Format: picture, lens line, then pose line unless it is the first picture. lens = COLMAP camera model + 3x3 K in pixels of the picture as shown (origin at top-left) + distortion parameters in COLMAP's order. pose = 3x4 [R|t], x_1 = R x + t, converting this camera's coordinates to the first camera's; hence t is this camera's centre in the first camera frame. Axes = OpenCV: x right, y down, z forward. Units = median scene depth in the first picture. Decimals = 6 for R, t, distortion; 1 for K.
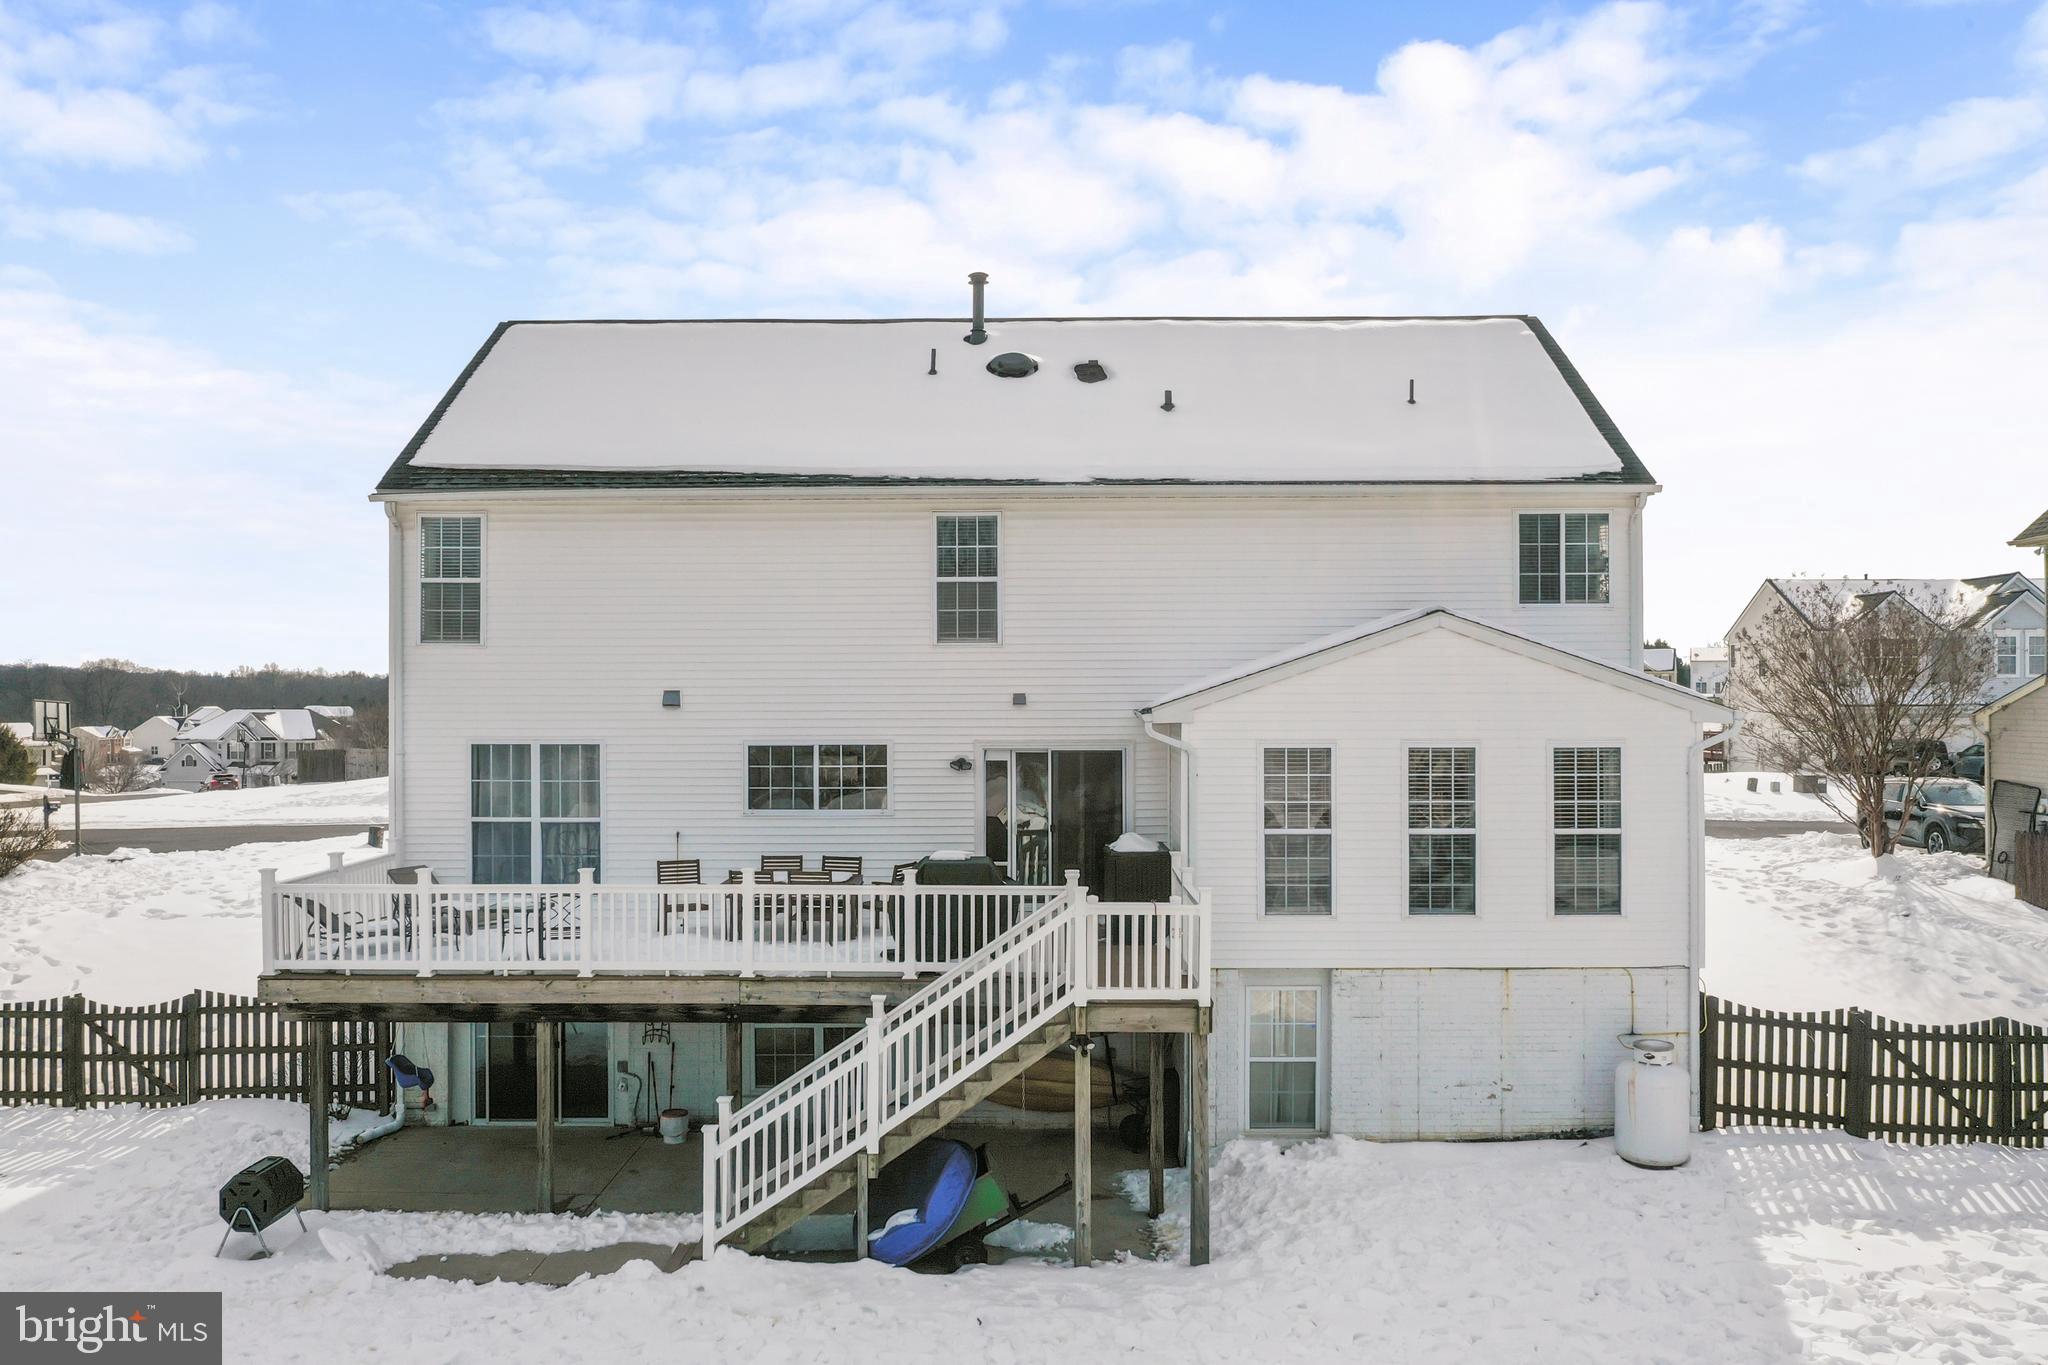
lens RADIAL K [[1621.0, 0, 1024.0], [0, 1621.0, 682.5], [0, 0, 1]] dist [-0.015220, -0.005268]
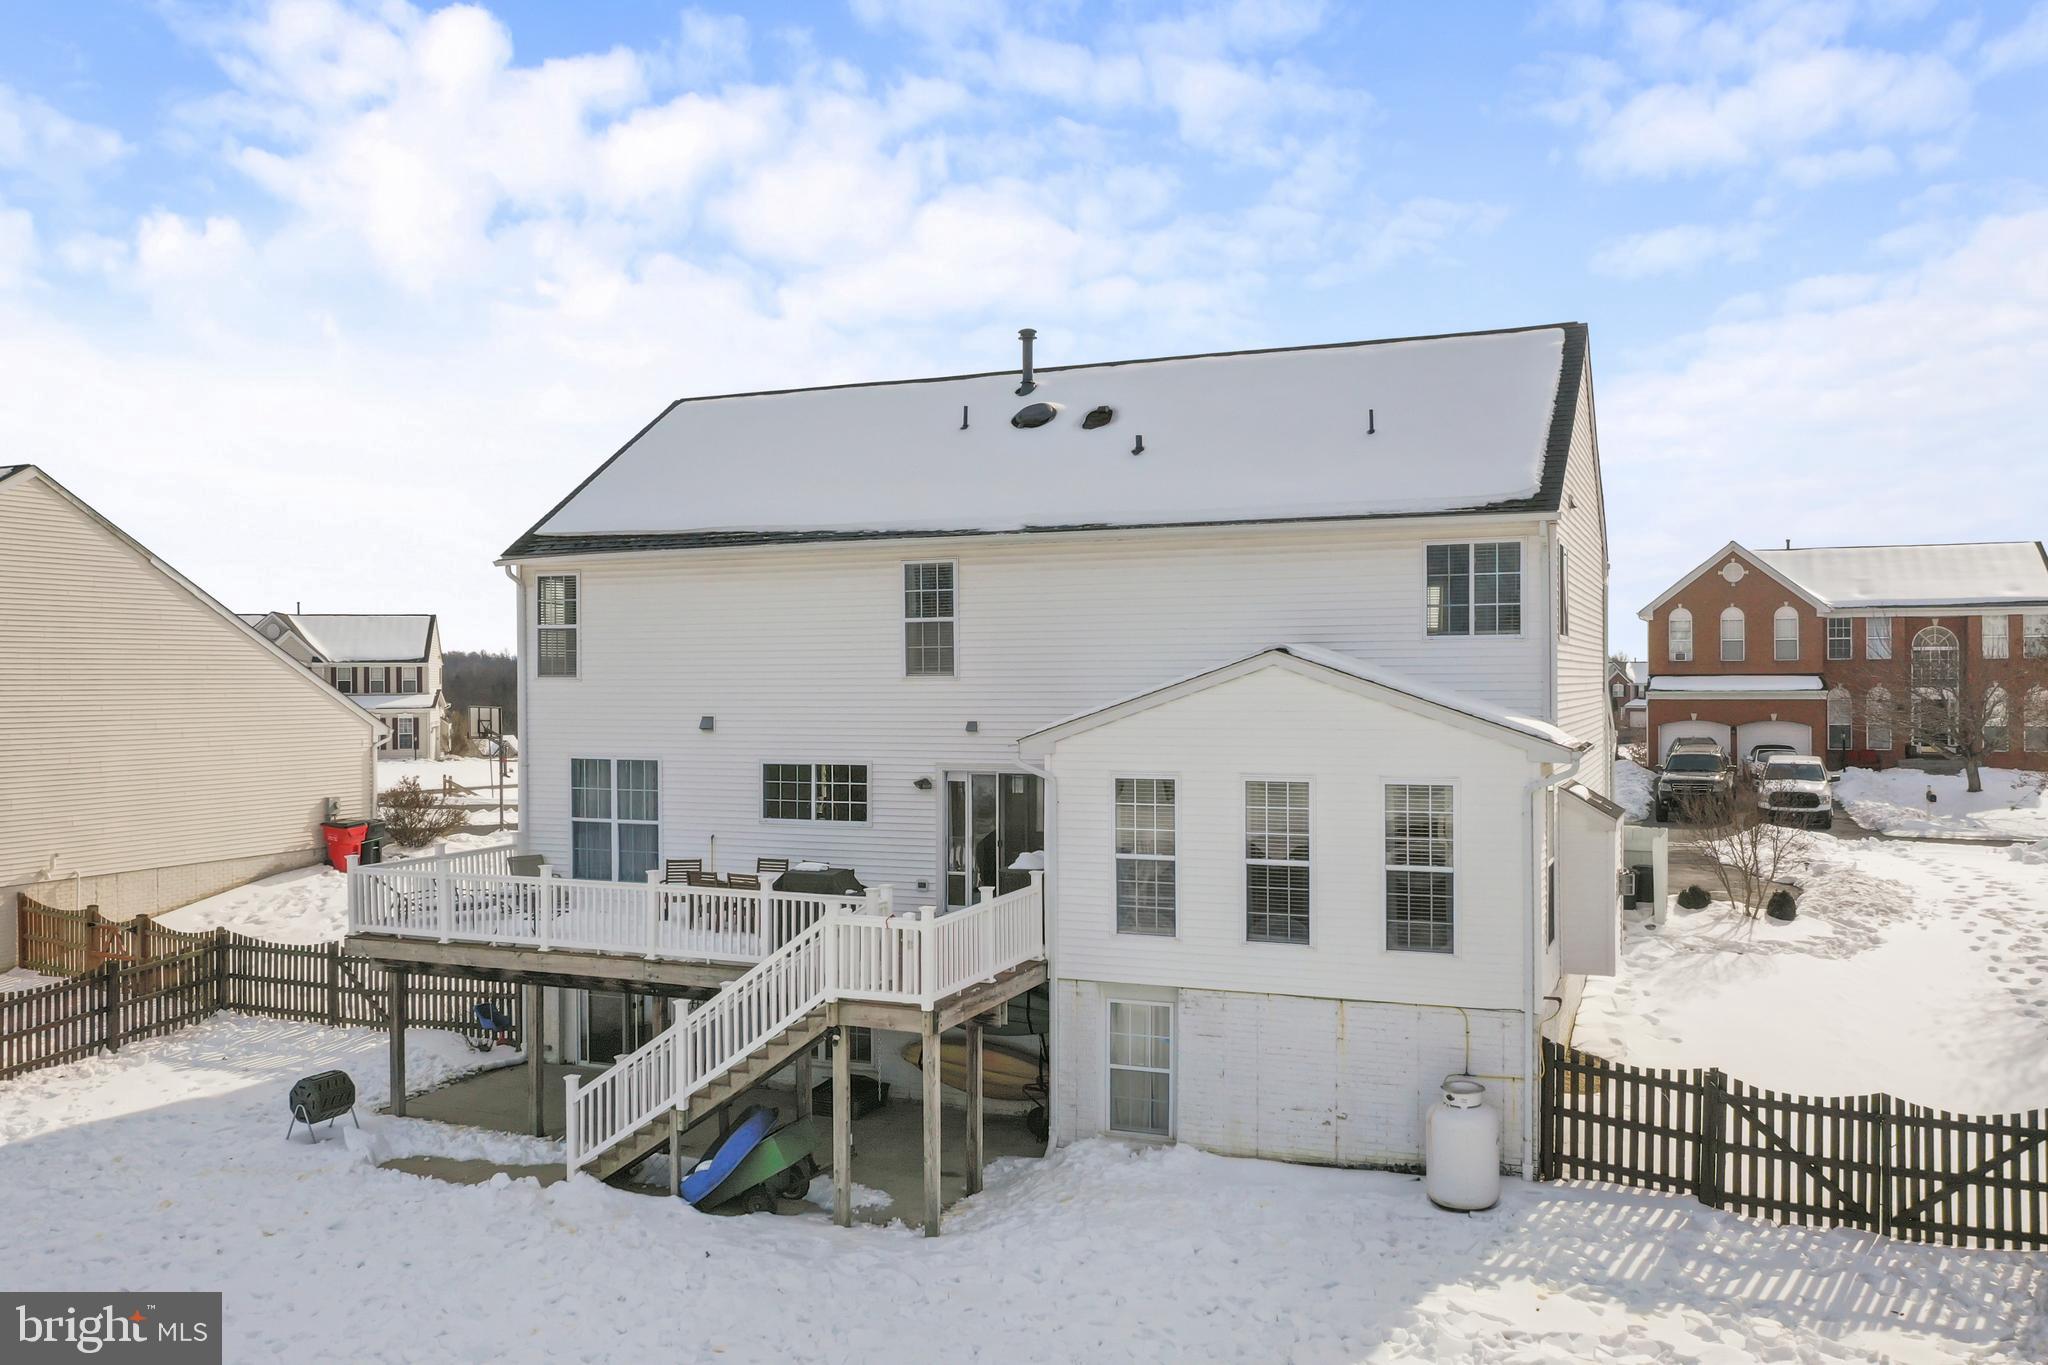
lens RADIAL K [[1640.6, 0, 1024.0], [0, 1640.6, 682.5], [0, 0, 1]] dist [-0.013106, -0.005192]
pose [[0.923085, -0.000808, -0.384596, 0.510410], [0.005307, 0.999929, 0.010636, -0.035021], [0.384560, -0.011859, 0.923024, -0.028293]]
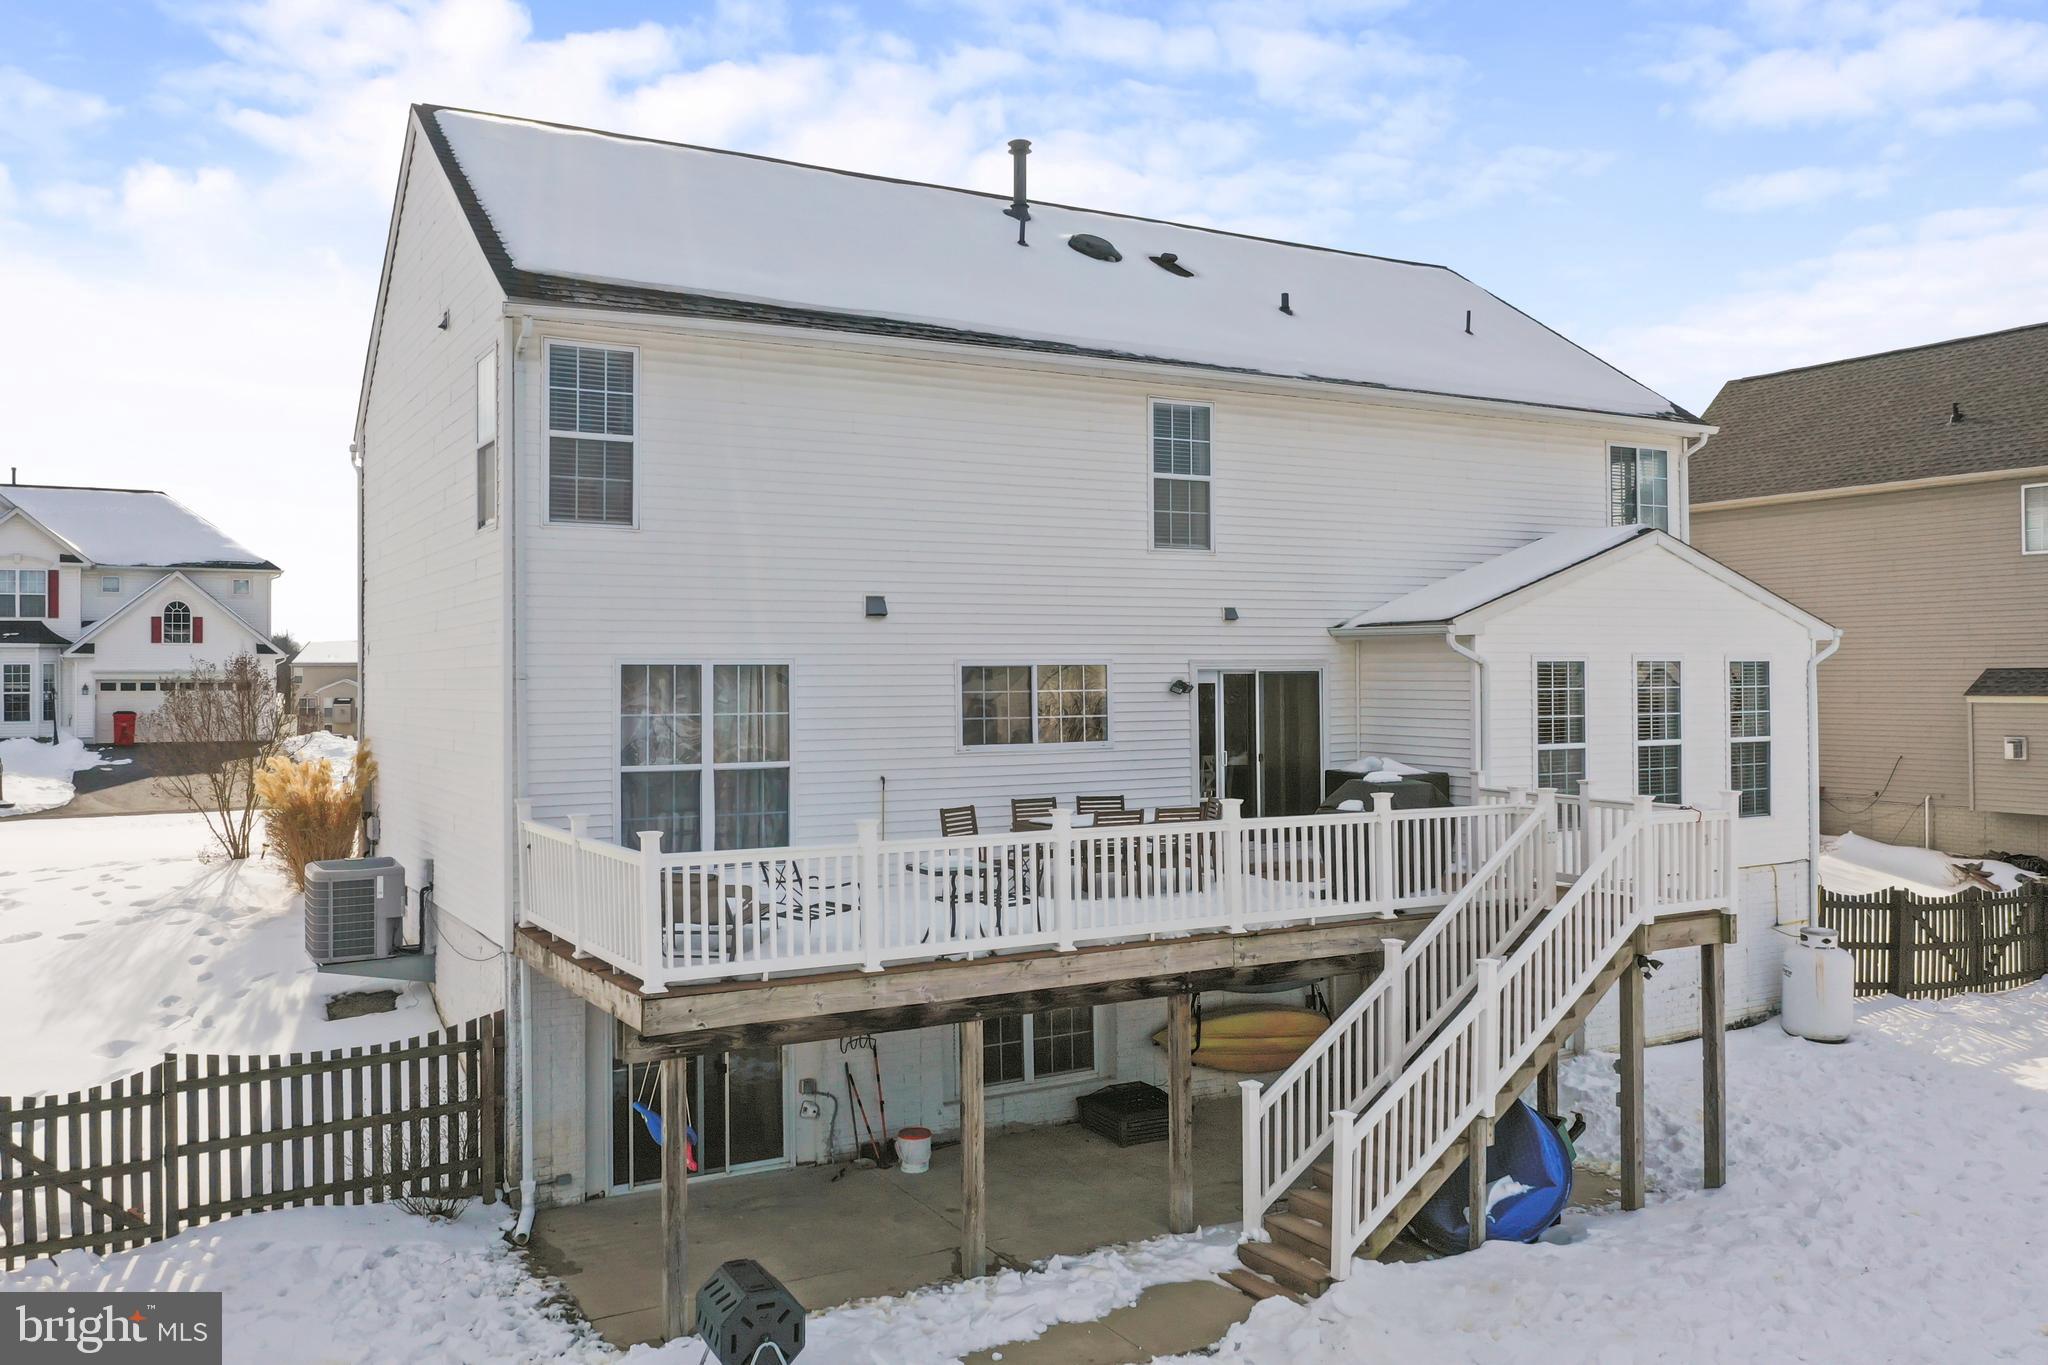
lens RADIAL K [[1615.4, 0, 1011.1], [0, 1615.4, 655.6], [0, 0, 1]] dist [-0.009792, -0.015981]
pose [[0.863670, 0.002911, 0.504049, -0.612350], [0.001650, 0.999962, -0.008604, 0.044724], [-0.504054, 0.008263, 0.863632, 0.322262]]
